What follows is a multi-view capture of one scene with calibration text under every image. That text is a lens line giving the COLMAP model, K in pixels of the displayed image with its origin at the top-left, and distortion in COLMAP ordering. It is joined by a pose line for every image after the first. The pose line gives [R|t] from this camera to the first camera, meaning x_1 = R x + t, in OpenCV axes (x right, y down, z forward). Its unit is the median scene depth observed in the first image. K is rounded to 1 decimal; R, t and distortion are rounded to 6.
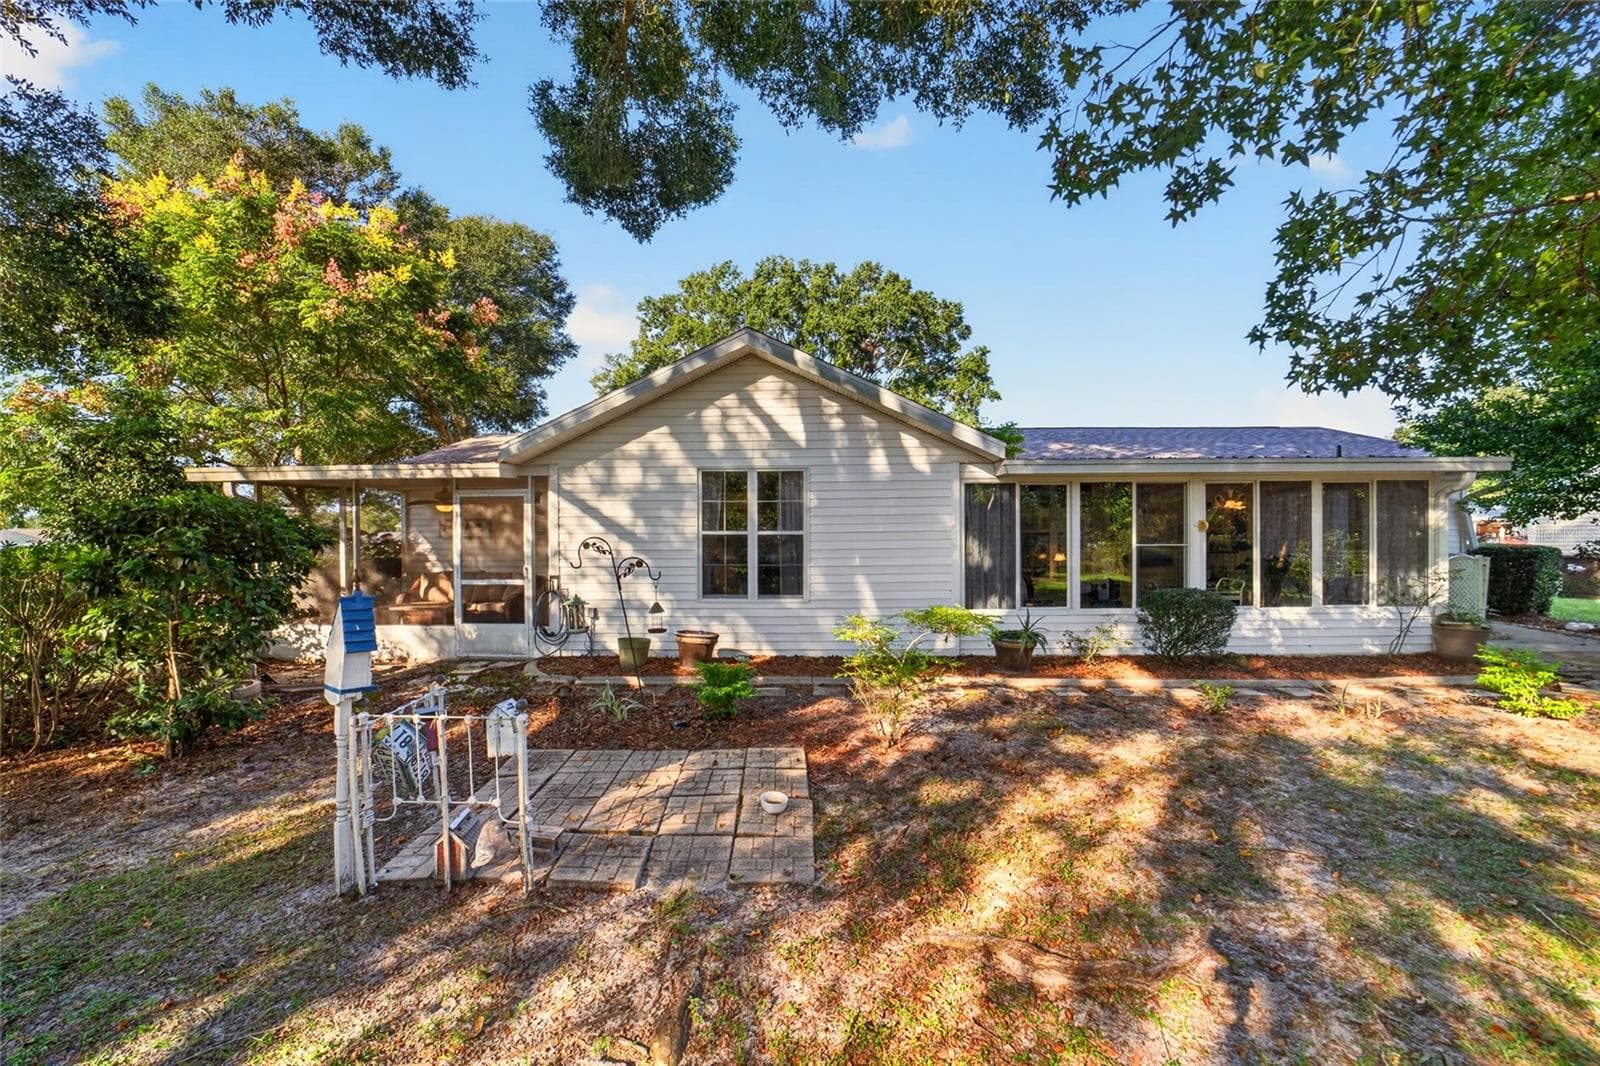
lens RADIAL K [[615.6, 0, 744.1], [0, 615.6, 551.5], [0, 0, 1]] dist [-0.034318, 0.000067]
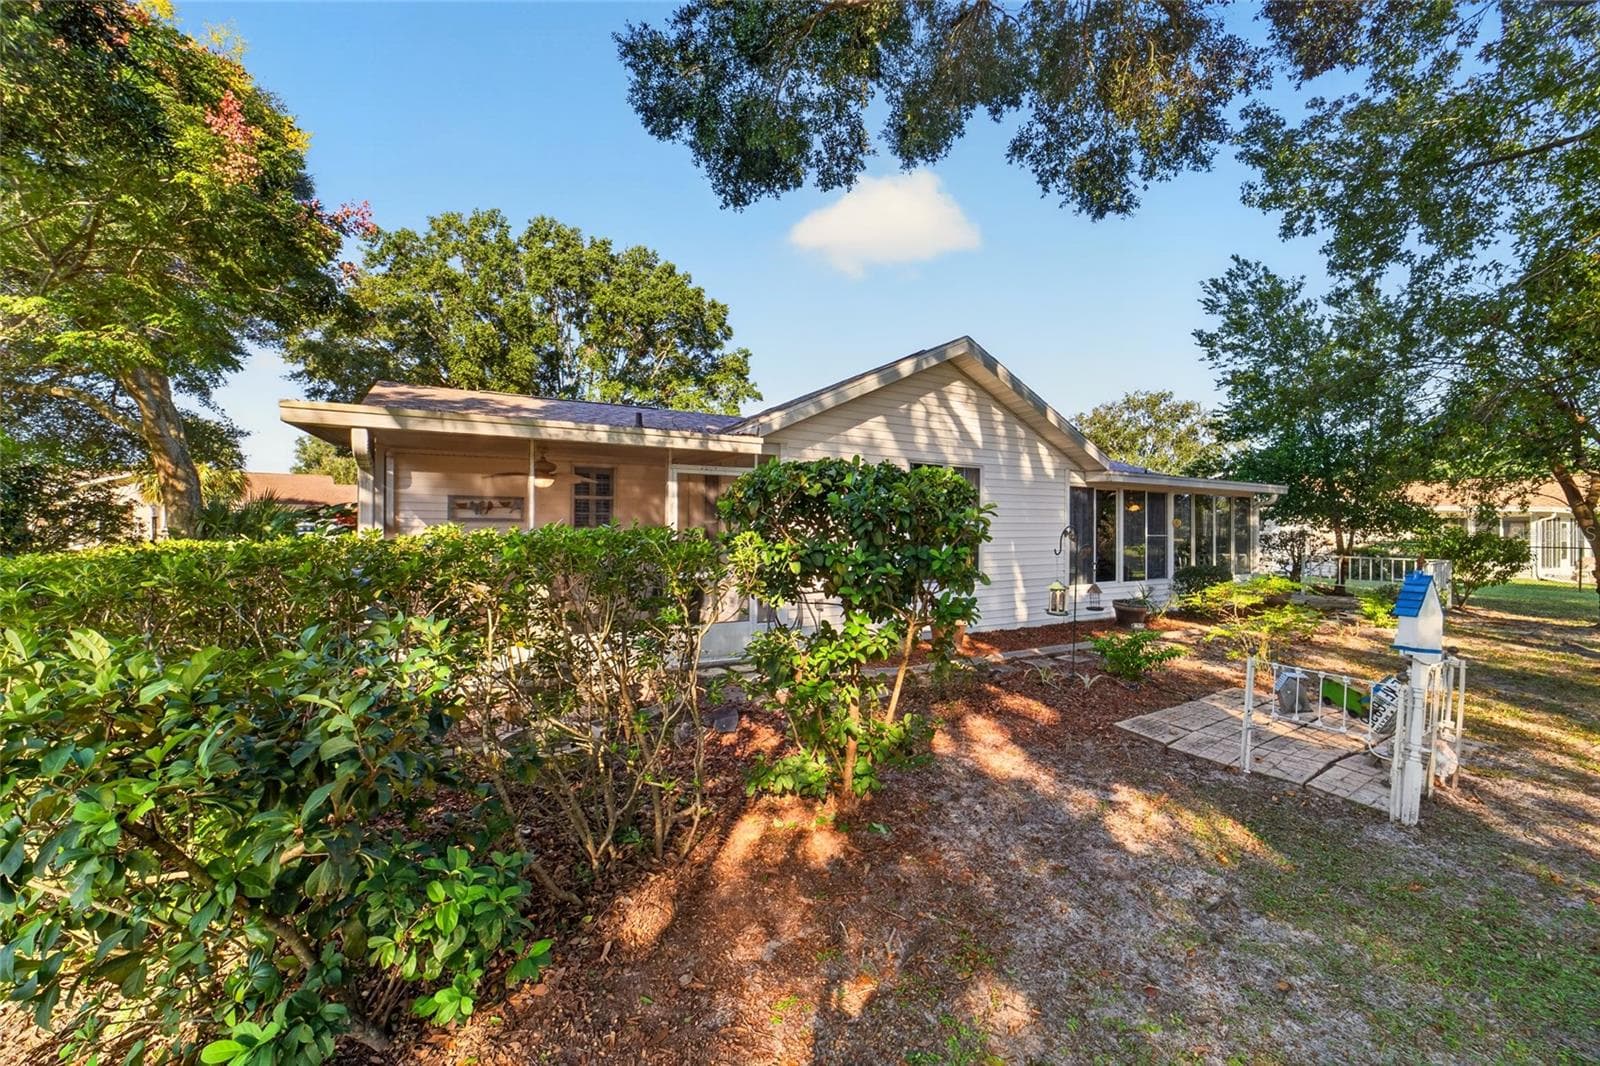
lens RADIAL K [[617.5, 0, 800.2], [0, 617.5, 529.9], [0, 0, 1]] dist [-0.035530, 0.008668]
pose [[0.857678, 0.011843, 0.514050, -0.773391], [-0.004245, 0.999864, -0.015953, 0.001984], [-0.514169, 0.011500, 0.857612, 0.195749]]
